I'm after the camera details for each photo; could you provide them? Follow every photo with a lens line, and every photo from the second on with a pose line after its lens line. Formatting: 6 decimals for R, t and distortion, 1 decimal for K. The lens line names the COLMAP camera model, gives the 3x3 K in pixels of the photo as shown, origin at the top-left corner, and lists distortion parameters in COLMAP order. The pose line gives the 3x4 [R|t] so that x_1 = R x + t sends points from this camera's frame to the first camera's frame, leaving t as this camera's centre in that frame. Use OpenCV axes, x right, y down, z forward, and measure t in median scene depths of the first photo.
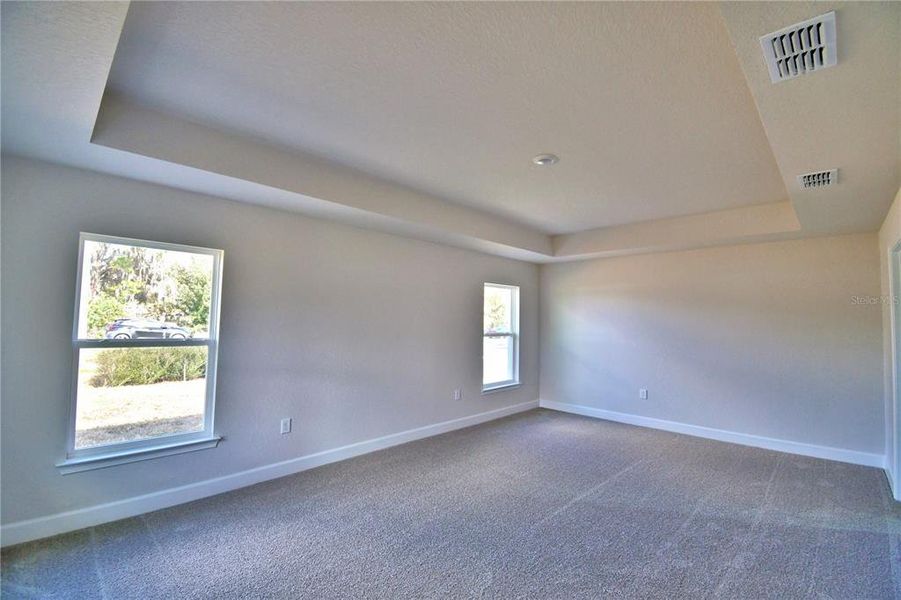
lens RADIAL K [[395.0, 0, 449.0], [0, 395.0, 299.8], [0, 0, 1]] dist [0.020167, -0.025382]
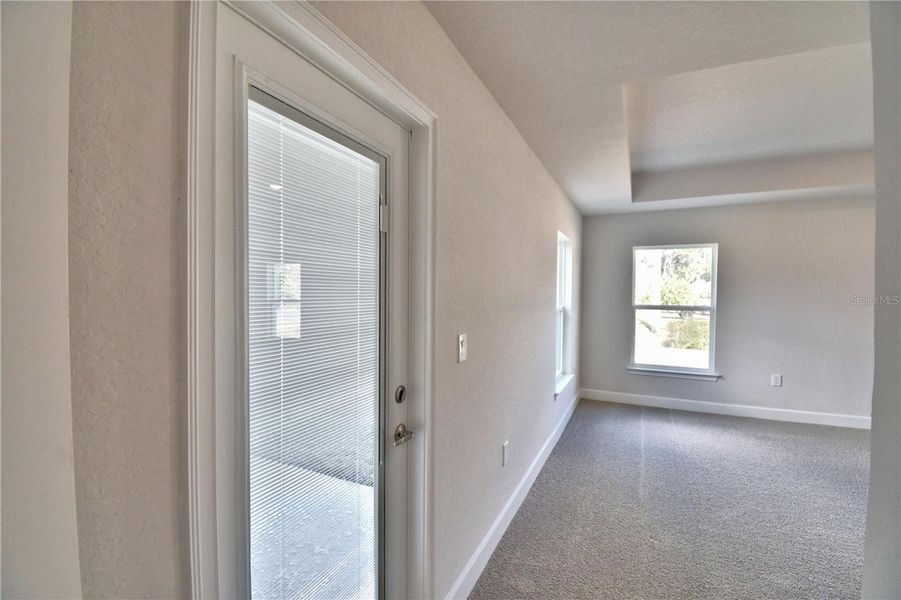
lens RADIAL K [[395.0, 0, 449.0], [0, 395.0, 299.8], [0, 0, 1]] dist [0.020167, -0.025382]
pose [[0.317632, 0.001954, -0.948212, 0.240830], [0.049681, 0.998590, 0.018700, 0.000493], [0.946912, -0.053047, 0.317088, -0.184316]]
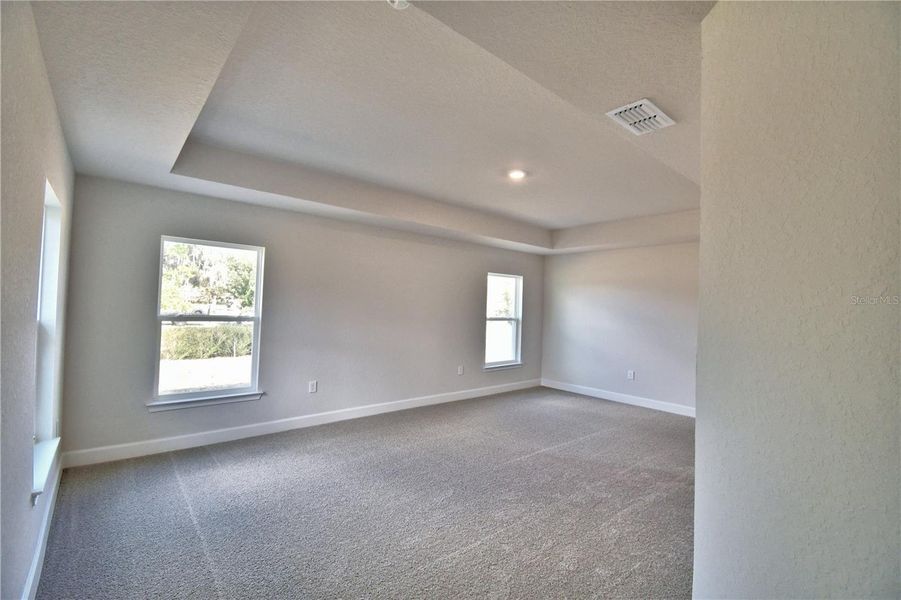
lens RADIAL K [[395.0, 0, 449.0], [0, 395.0, 299.8], [0, 0, 1]] dist [0.020167, -0.025382]
pose [[0.995941, 0.013396, -0.089006, 0.072466], [-0.010376, 0.999358, 0.034304, -0.002898], [0.089409, -0.033241, 0.995440, -0.115848]]
